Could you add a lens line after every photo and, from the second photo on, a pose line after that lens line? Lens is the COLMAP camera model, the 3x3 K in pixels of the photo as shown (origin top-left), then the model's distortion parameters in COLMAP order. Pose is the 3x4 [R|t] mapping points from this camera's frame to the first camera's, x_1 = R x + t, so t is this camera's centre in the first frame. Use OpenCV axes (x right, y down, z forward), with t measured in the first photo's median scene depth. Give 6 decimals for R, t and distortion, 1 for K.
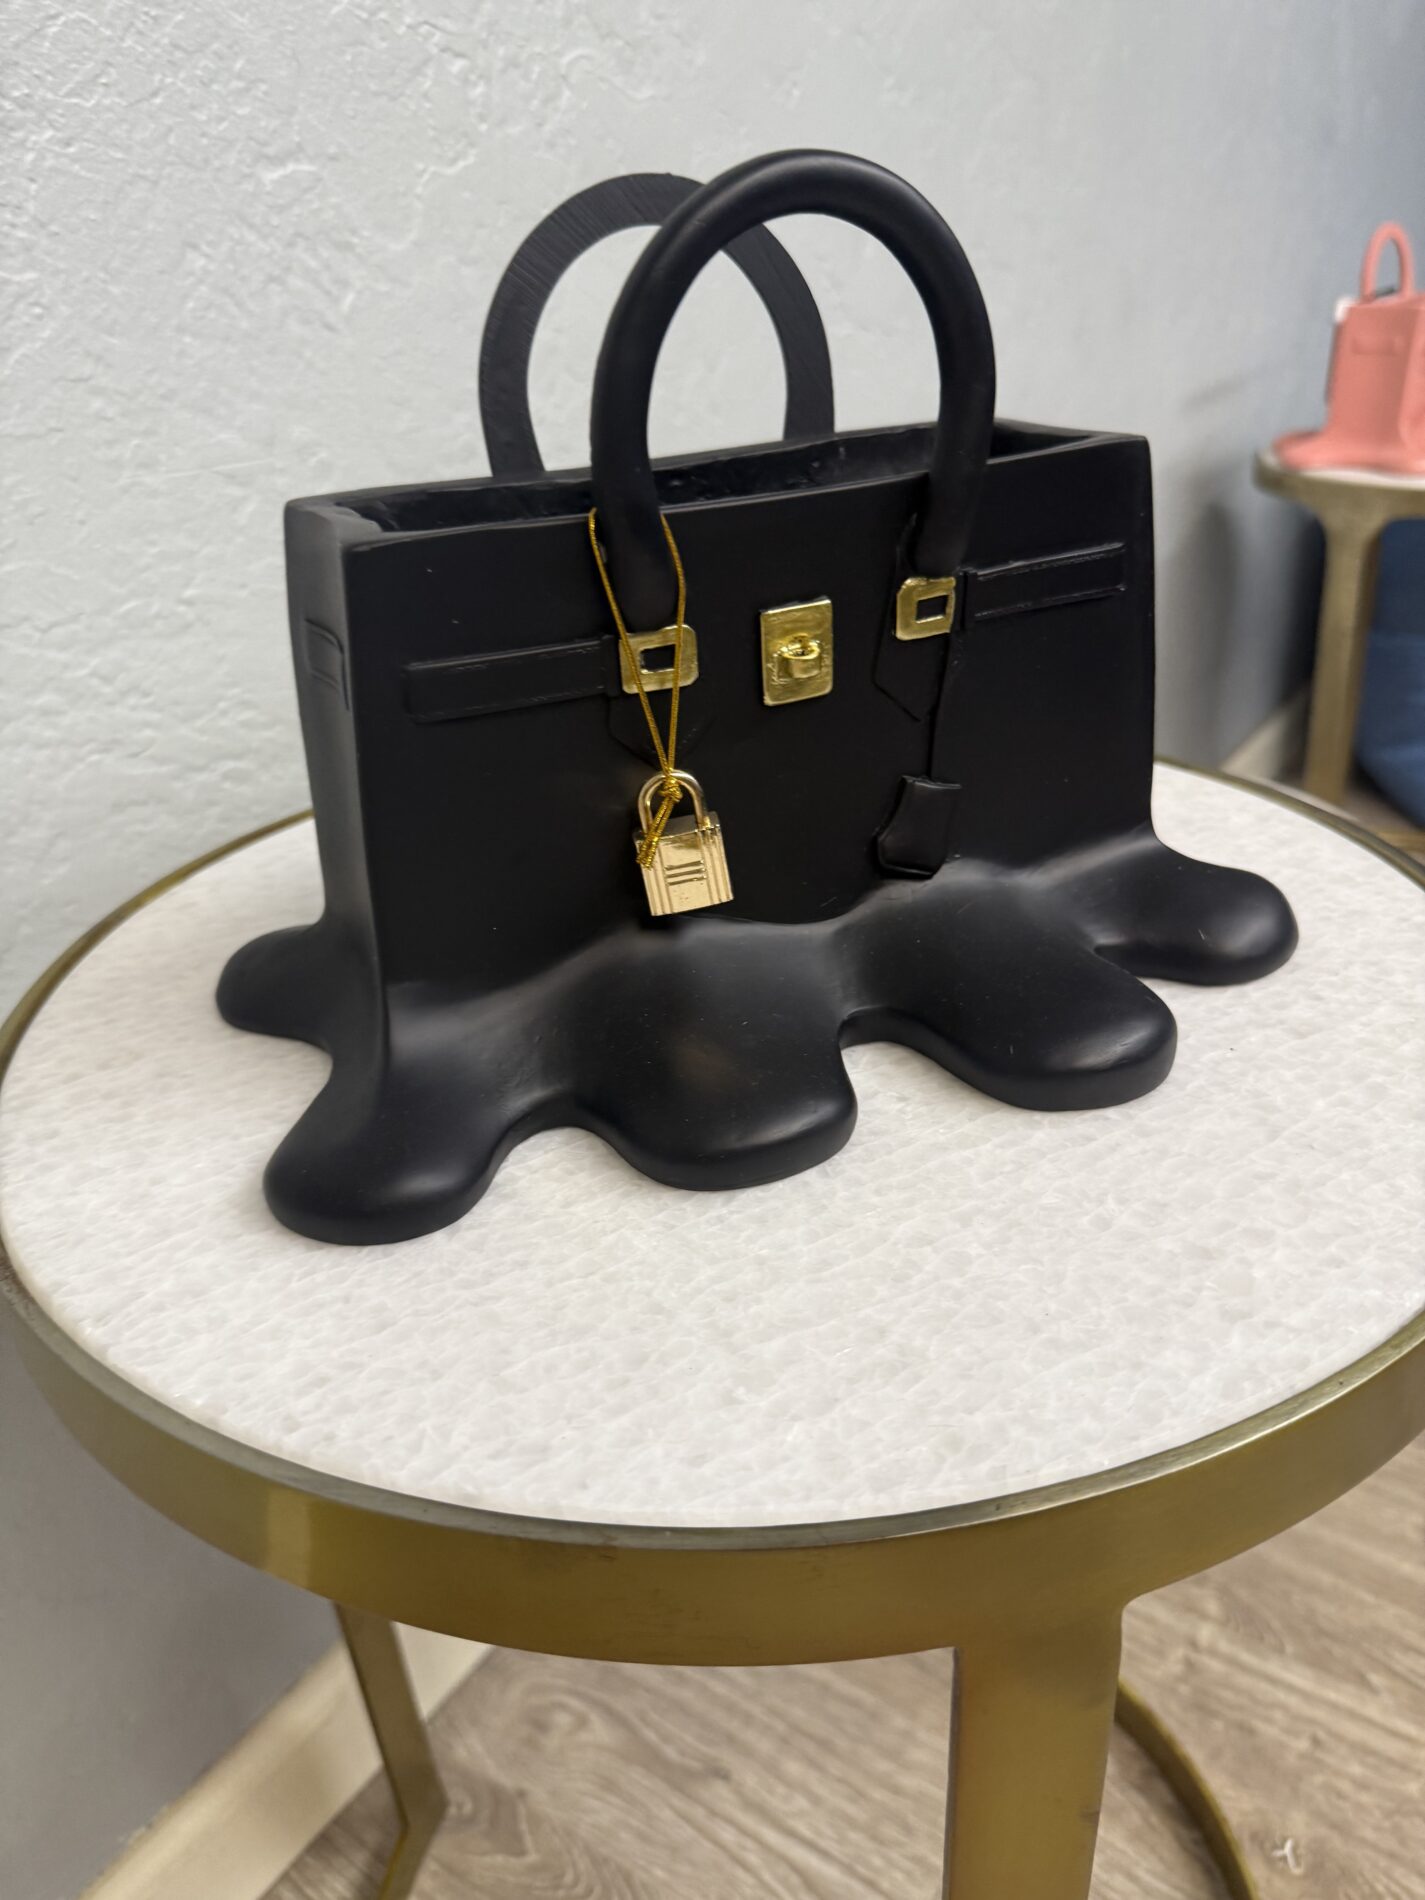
lens RADIAL K [[1383.5, 0, 712.5], [0, 1383.5, 950.0], [0, 0, 1]] dist [-0.021034, -0.004535]
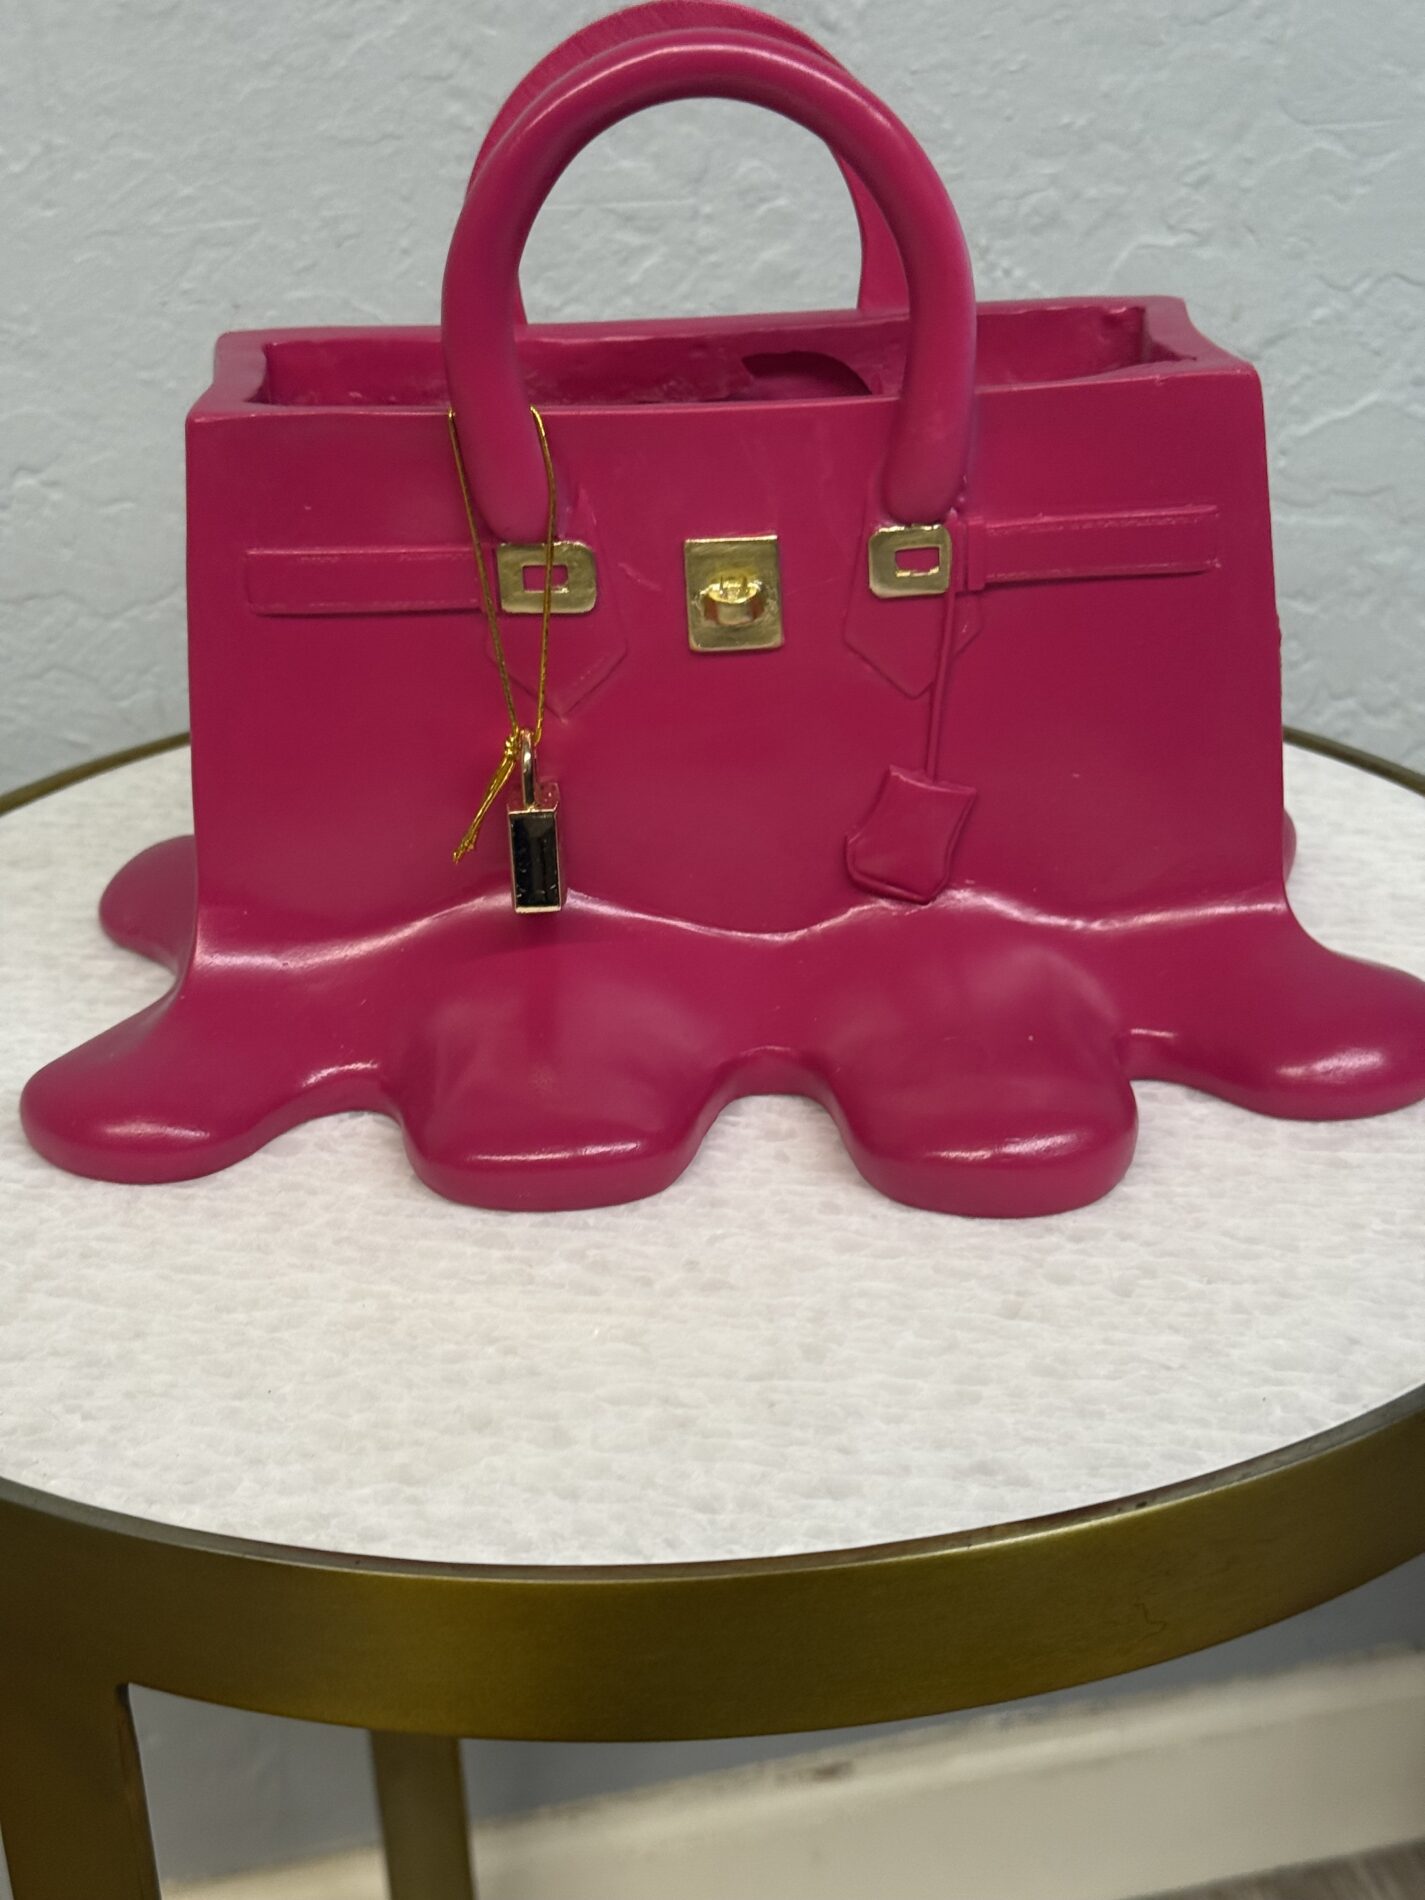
lens RADIAL K [[2671.5, 0, 712.5], [0, 2671.5, 950.0], [0, 0, 1]] dist [0.249986, -0.700915]
pose [[0.753118, 0.308864, -0.580875, 0.700241], [-0.314331, 0.944577, 0.094716, -0.128174], [0.577935, 0.111255, 0.808464, -0.128729]]
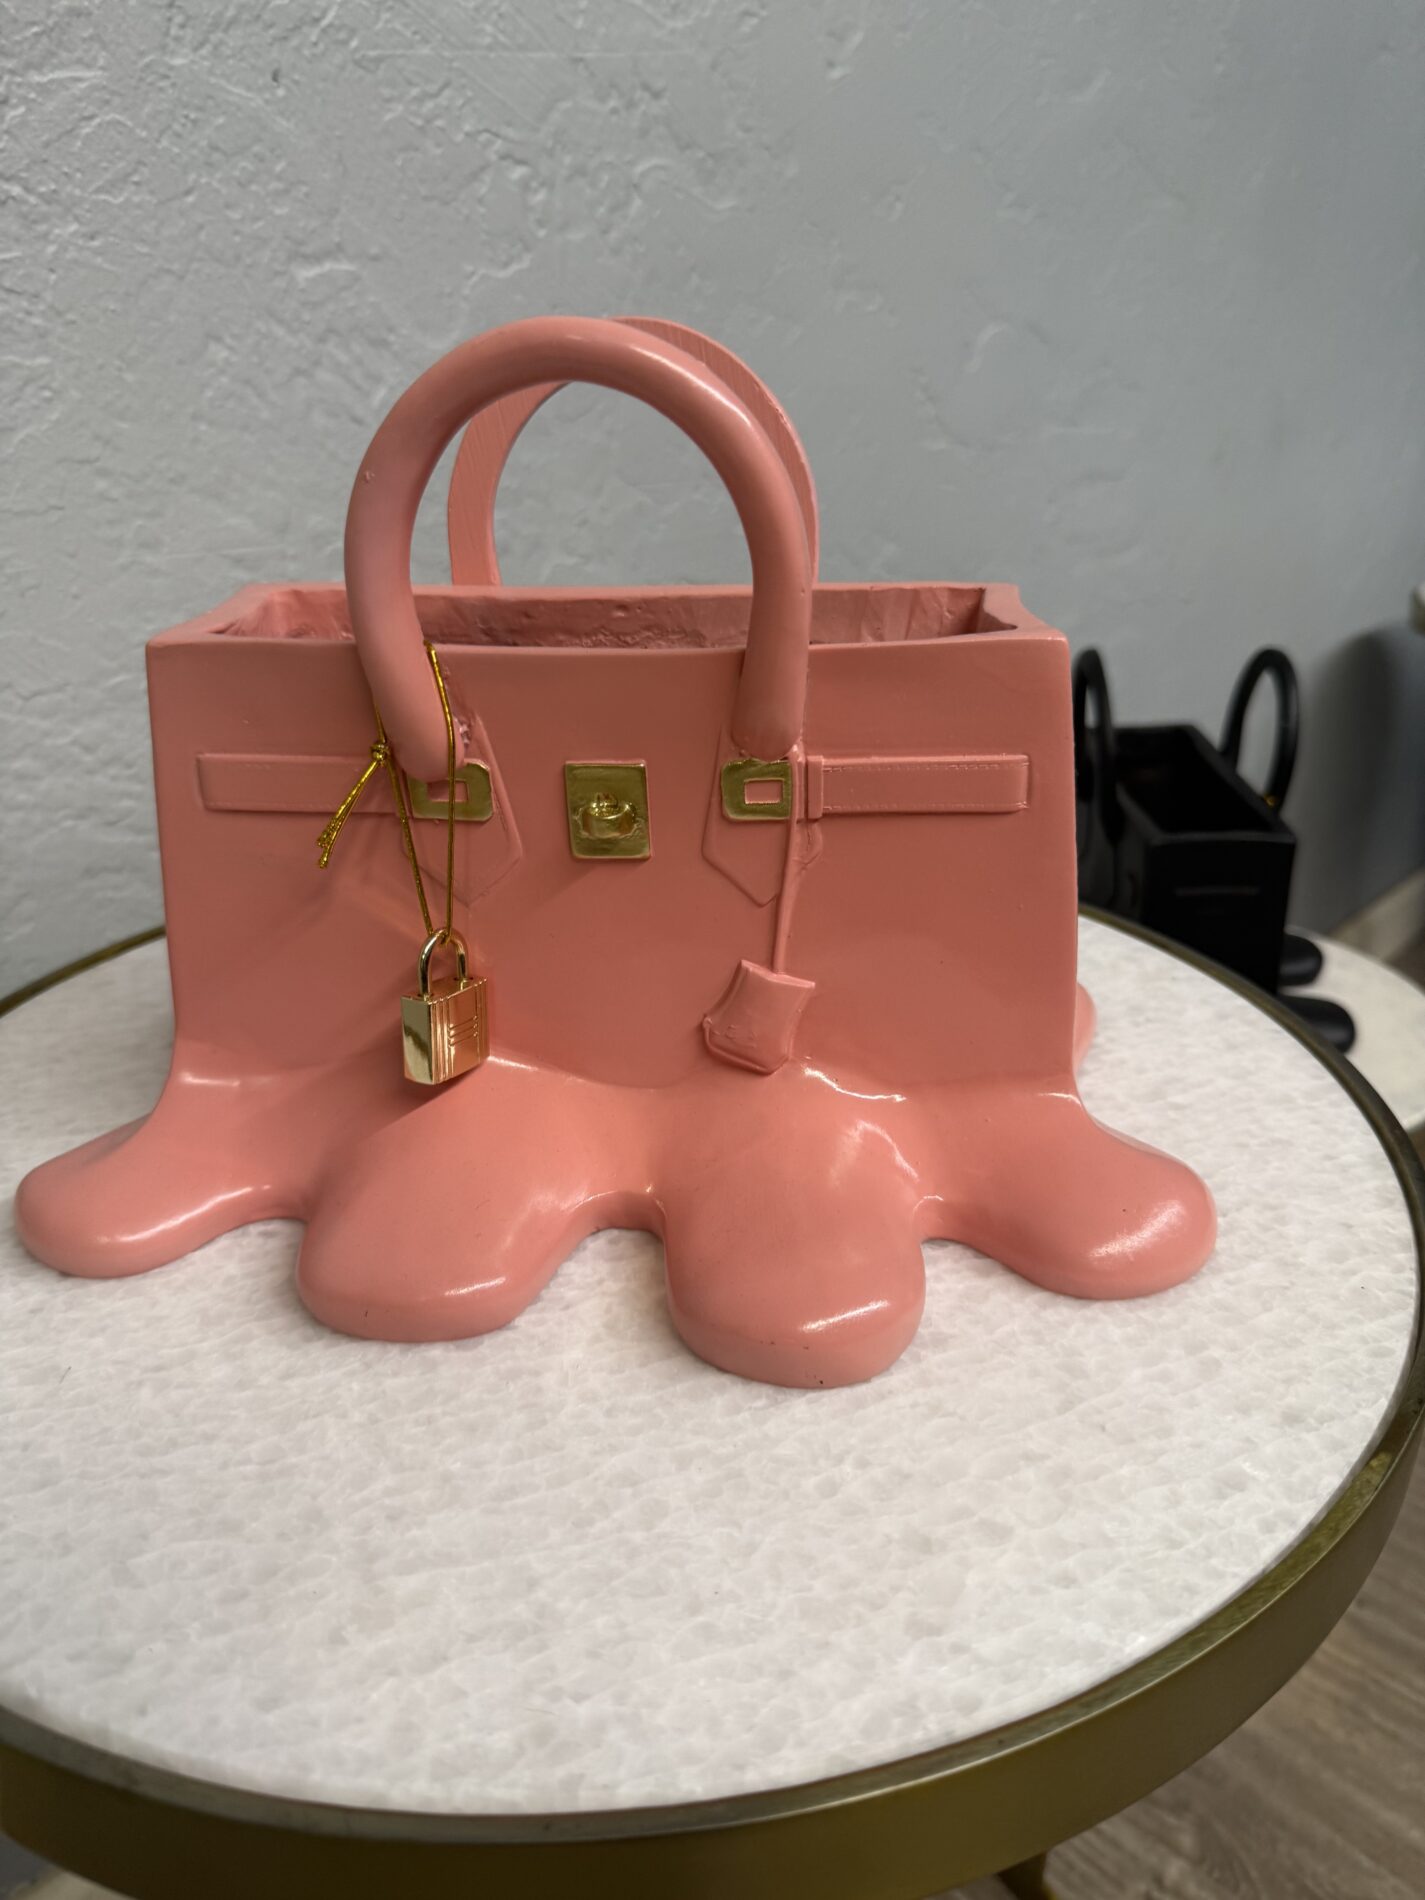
lens RADIAL K [[1385.8, 0, 710.8], [0, 1385.8, 956.8], [0, 0, 1]] dist [-0.027899, 0.001364]
pose [[0.986936, 0.106010, -0.121321, 0.156493], [-0.111397, 0.993030, -0.038504, -0.055861], [0.116393, 0.051516, 0.991866, 0.049426]]
